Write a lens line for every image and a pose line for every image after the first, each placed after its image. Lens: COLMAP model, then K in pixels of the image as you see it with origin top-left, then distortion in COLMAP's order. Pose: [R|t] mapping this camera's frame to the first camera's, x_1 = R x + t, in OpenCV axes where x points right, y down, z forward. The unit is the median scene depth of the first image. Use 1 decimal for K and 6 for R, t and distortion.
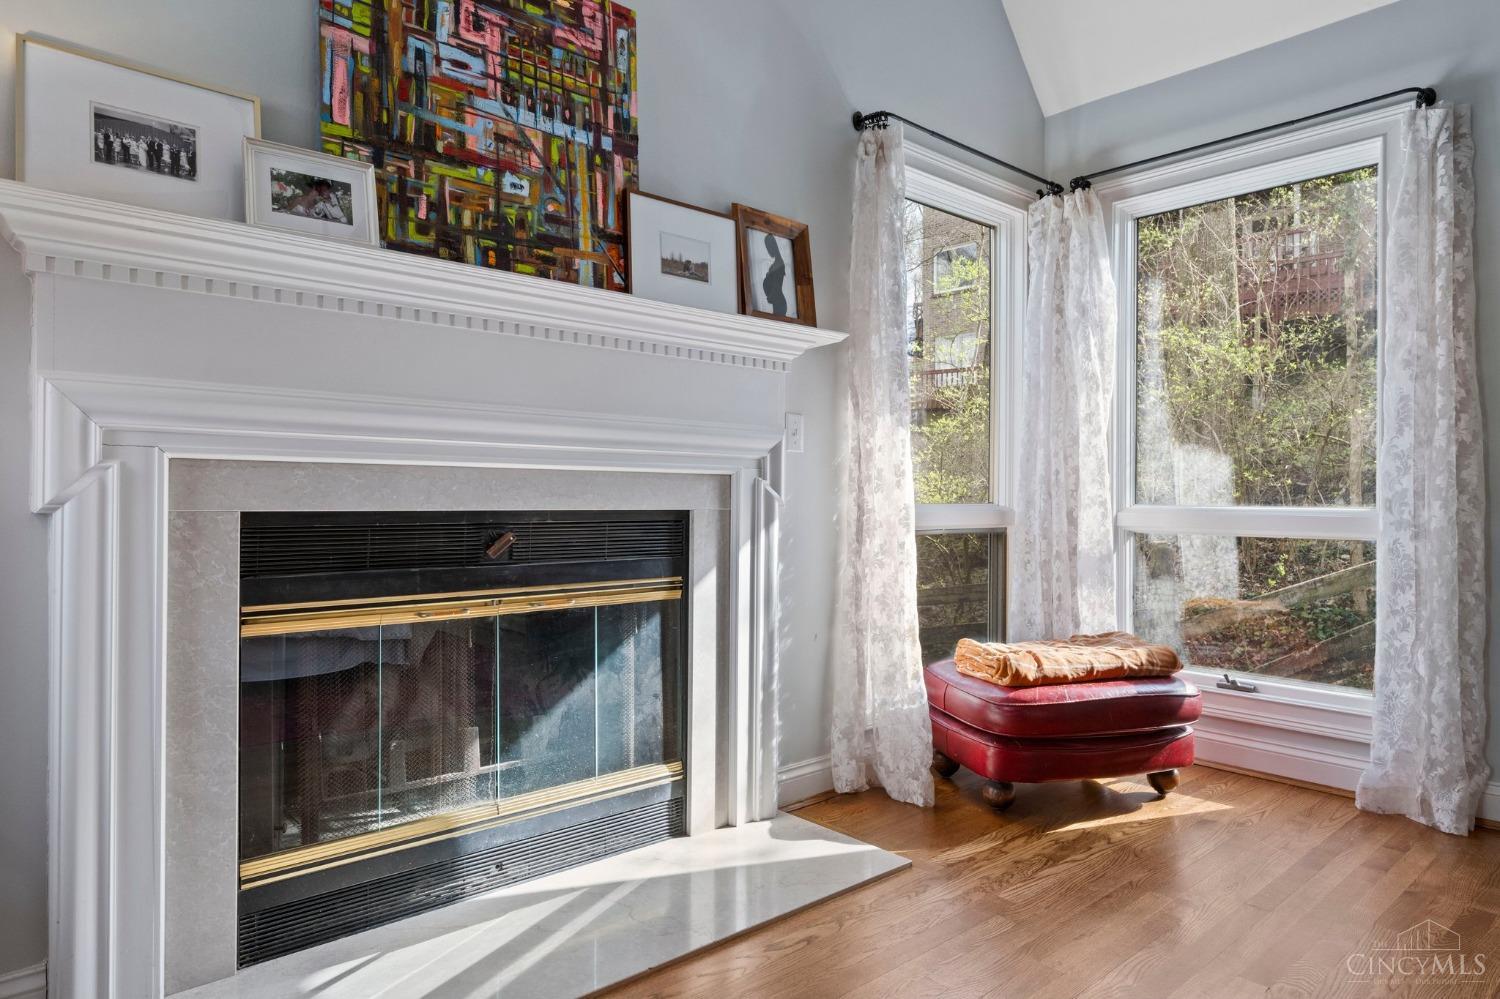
lens RADIAL K [[920.8, 0, 750.7], [0, 920.8, 487.6], [0, 0, 1]] dist [-0.003953, -0.001178]
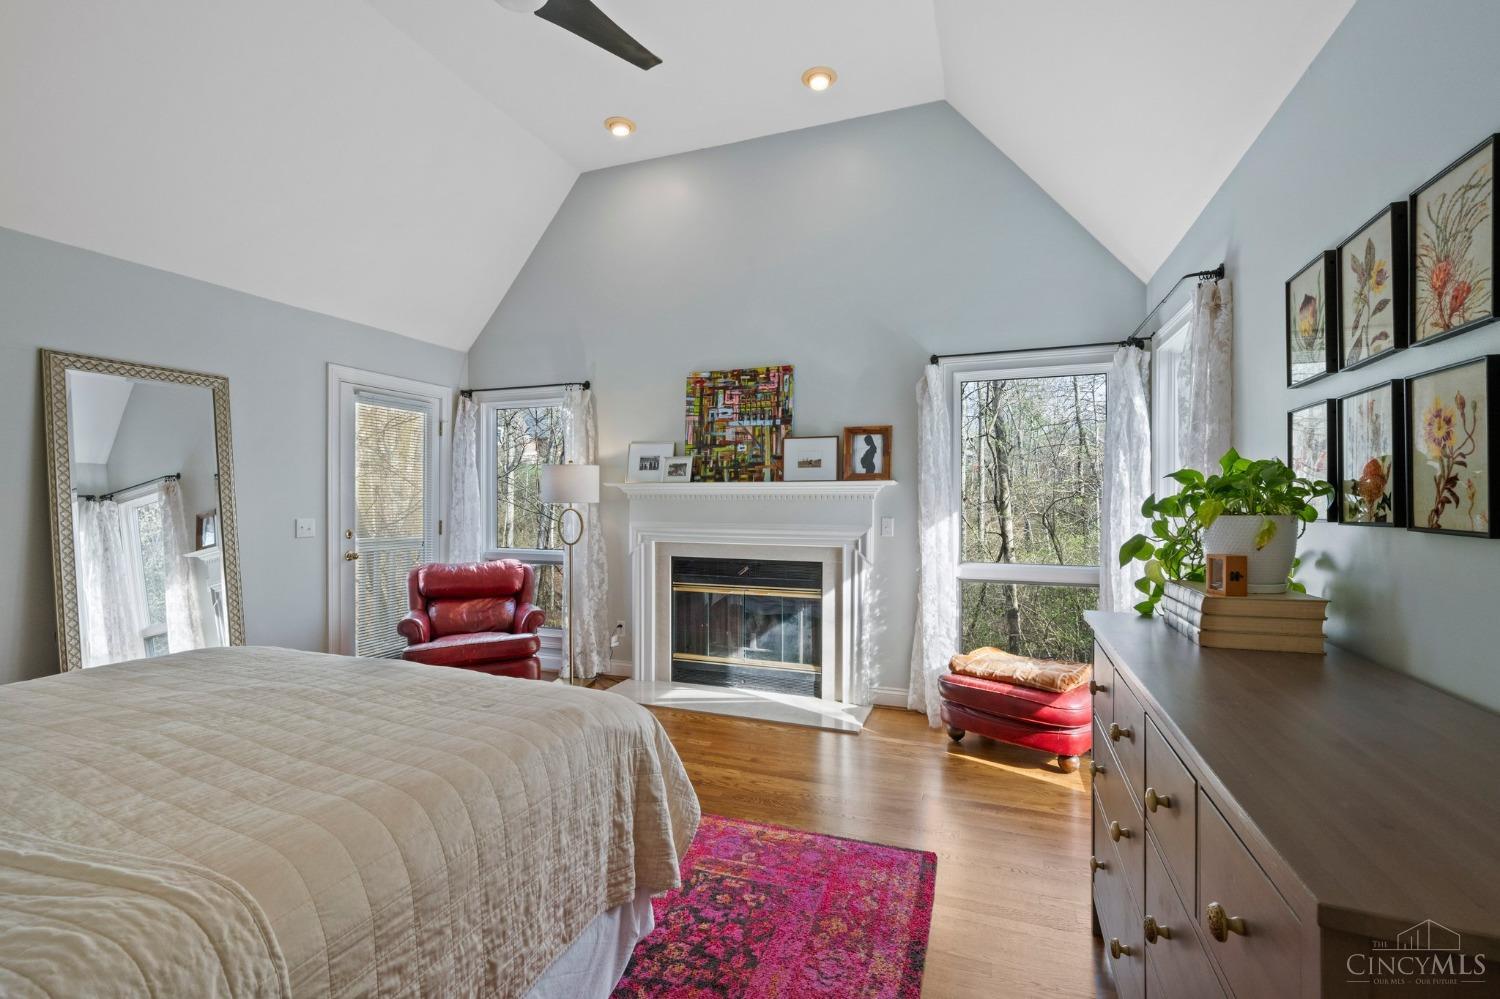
lens RADIAL K [[665.2, 0, 748.6], [0, 665.2, 495.6], [0, 0, 1]] dist [0.000275, -0.000462]
pose [[0.450980, -0.013724, -0.892428, 1.543919], [0.007449, 0.999905, -0.011613, -0.143384], [0.892503, -0.001411, 0.451040, 0.061435]]
